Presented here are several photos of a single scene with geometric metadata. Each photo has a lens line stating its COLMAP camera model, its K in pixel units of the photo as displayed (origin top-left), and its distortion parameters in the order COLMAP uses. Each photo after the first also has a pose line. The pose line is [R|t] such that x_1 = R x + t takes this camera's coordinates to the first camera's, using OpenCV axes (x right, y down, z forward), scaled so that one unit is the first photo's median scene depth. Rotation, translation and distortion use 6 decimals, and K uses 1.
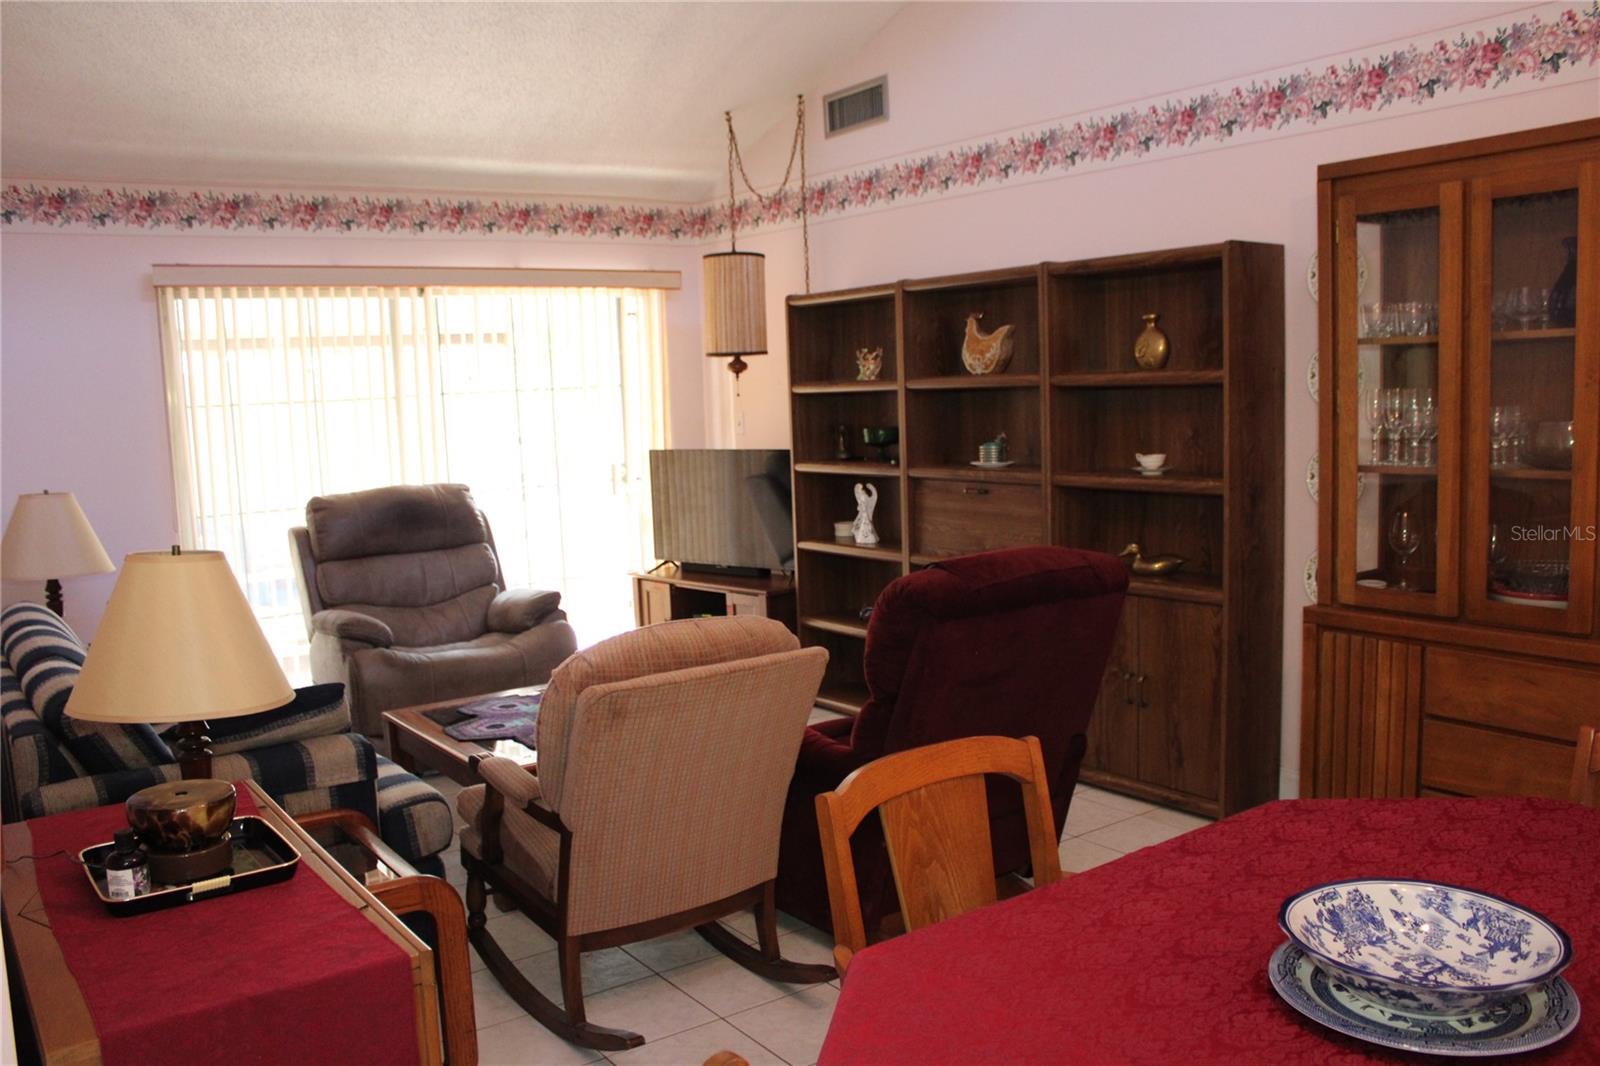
lens RADIAL K [[1382.8, 0, 800.0], [0, 1382.8, 533.0], [0, 0, 1]] dist [-0.005803, -0.001389]
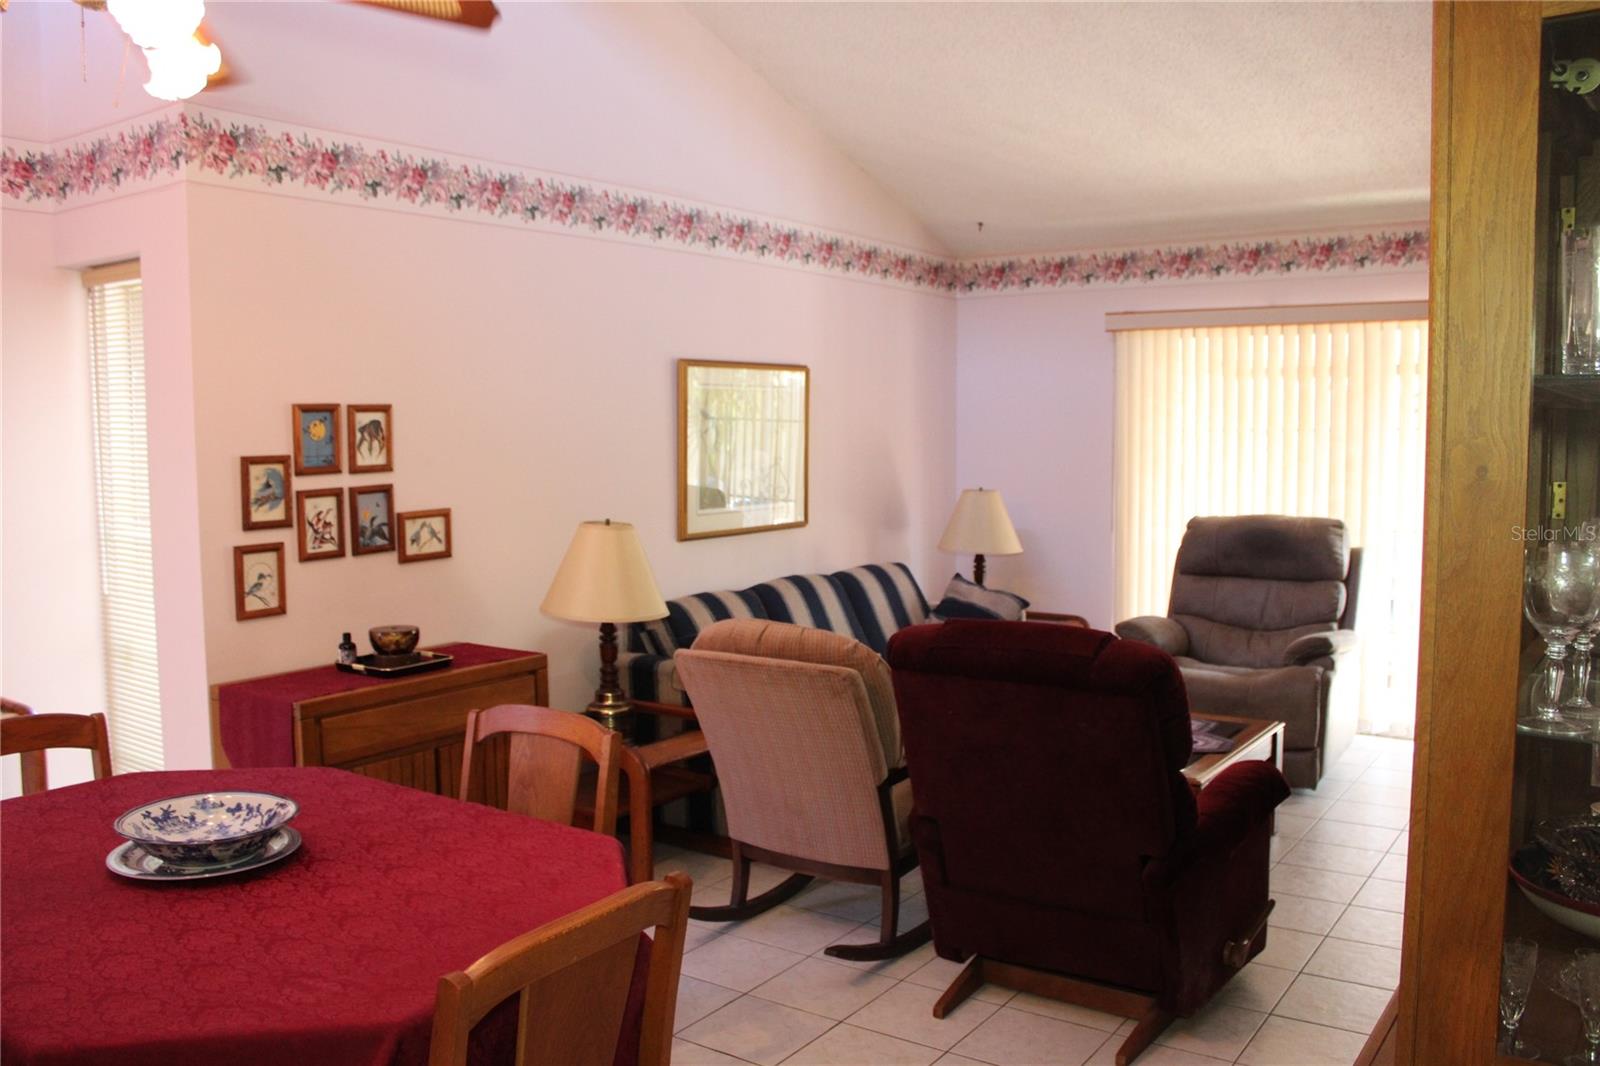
lens RADIAL K [[1366.4, 0, 800.0], [0, 1366.4, 533.0], [0, 0, 1]] dist [-0.078638, 0.003026]
pose [[0.373081, 0.109207, -0.921349, 0.534317], [-0.118483, 0.990526, 0.069429, -0.050434], [0.920202, 0.083262, 0.382486, 0.291991]]
